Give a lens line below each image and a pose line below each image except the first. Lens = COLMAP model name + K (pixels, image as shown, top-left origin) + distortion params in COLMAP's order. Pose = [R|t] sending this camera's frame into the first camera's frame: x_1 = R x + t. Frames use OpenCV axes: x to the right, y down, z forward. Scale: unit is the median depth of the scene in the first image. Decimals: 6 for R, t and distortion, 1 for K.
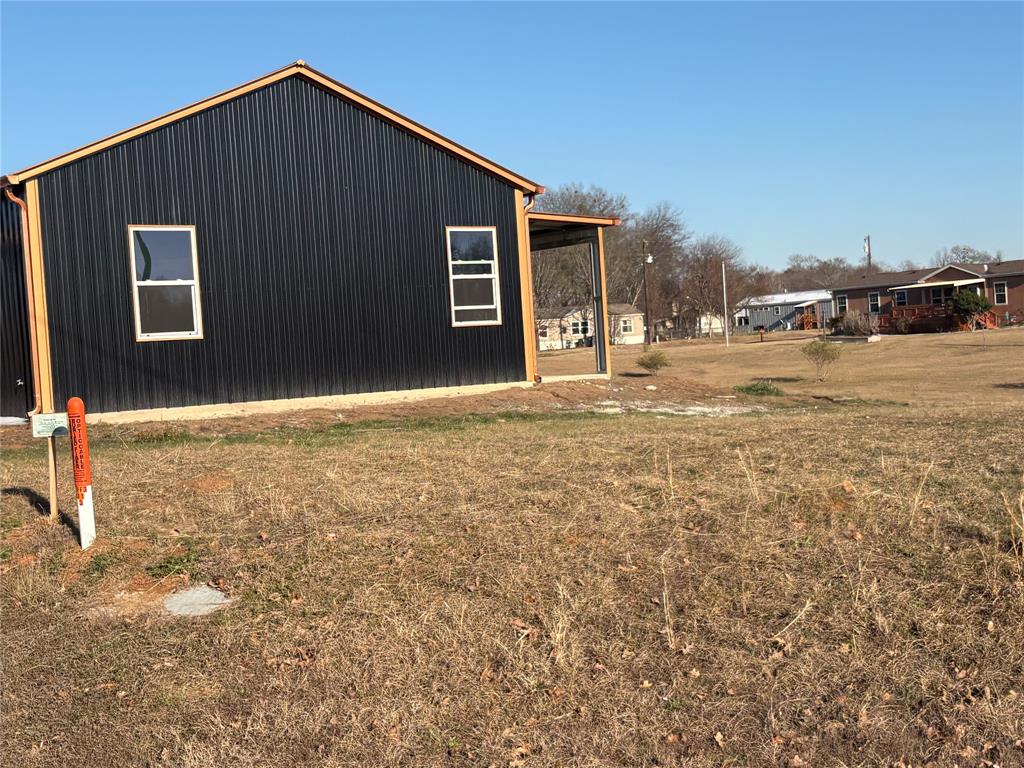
lens RADIAL K [[1457.0, 0, 505.6], [0, 1457.0, 380.5], [0, 0, 1]] dist [0.140815, 0.000000]
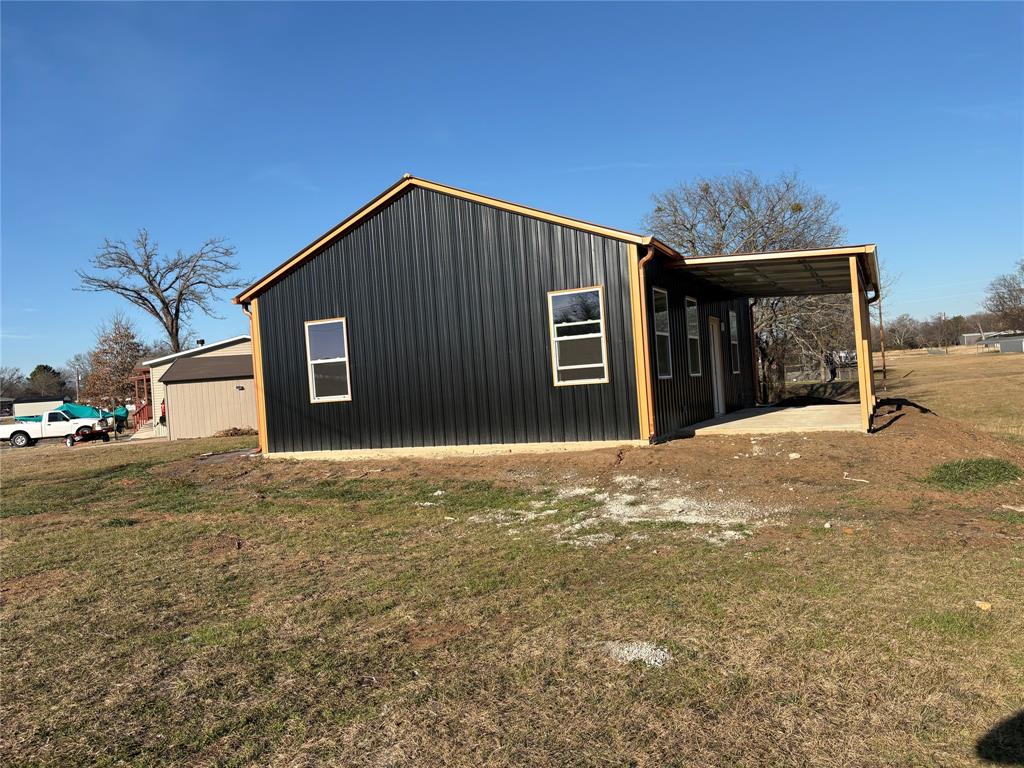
lens RADIAL K [[783.7, 0, 509.2], [0, 783.7, 384.6], [0, 0, 1]] dist [0.043864, -0.022553]
pose [[0.487598, 0.023037, -0.872764, 0.451112], [0.021420, 0.999035, 0.038337, -0.061471], [0.872805, -0.037388, 0.486634, 0.703789]]
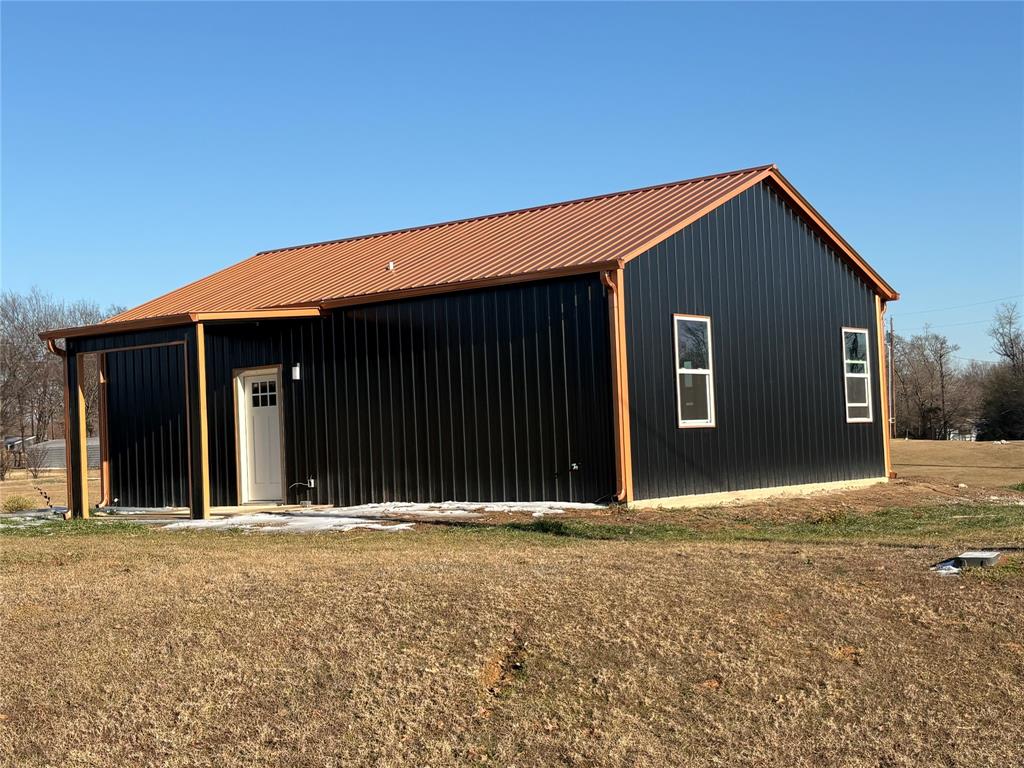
lens RADIAL K [[1457.0, 0, 514.4], [0, 1457.0, 386.3], [0, 0, 1]] dist [0.140815, 0.000000]
pose [[0.960530, 0.031272, 0.276412, -0.565052], [-0.010486, 0.997025, -0.076361, 0.020261], [-0.277977, 0.070449, 0.958001, 0.057029]]
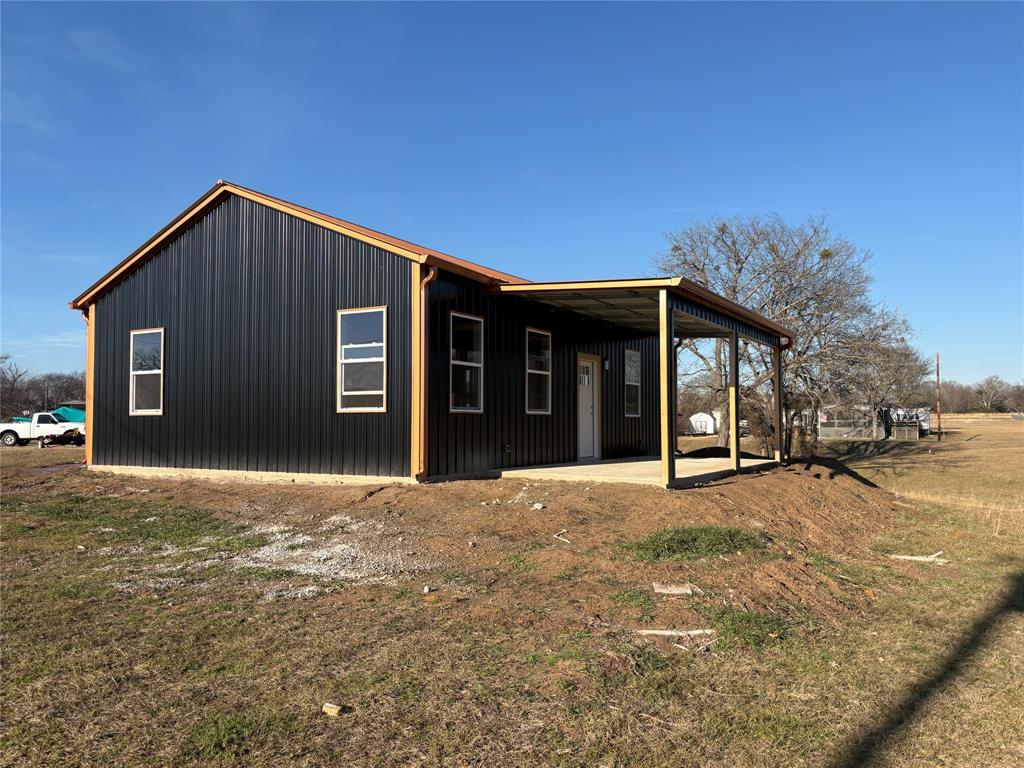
lens RADIAL K [[783.7, 0, 505.8], [0, 783.7, 387.4], [0, 0, 1]] dist [0.043864, -0.022553]
pose [[0.403099, 0.016523, -0.915007, 0.495685], [-0.042960, 0.999076, -0.000885, -0.058974], [0.914148, 0.039666, 0.403436, 0.903031]]
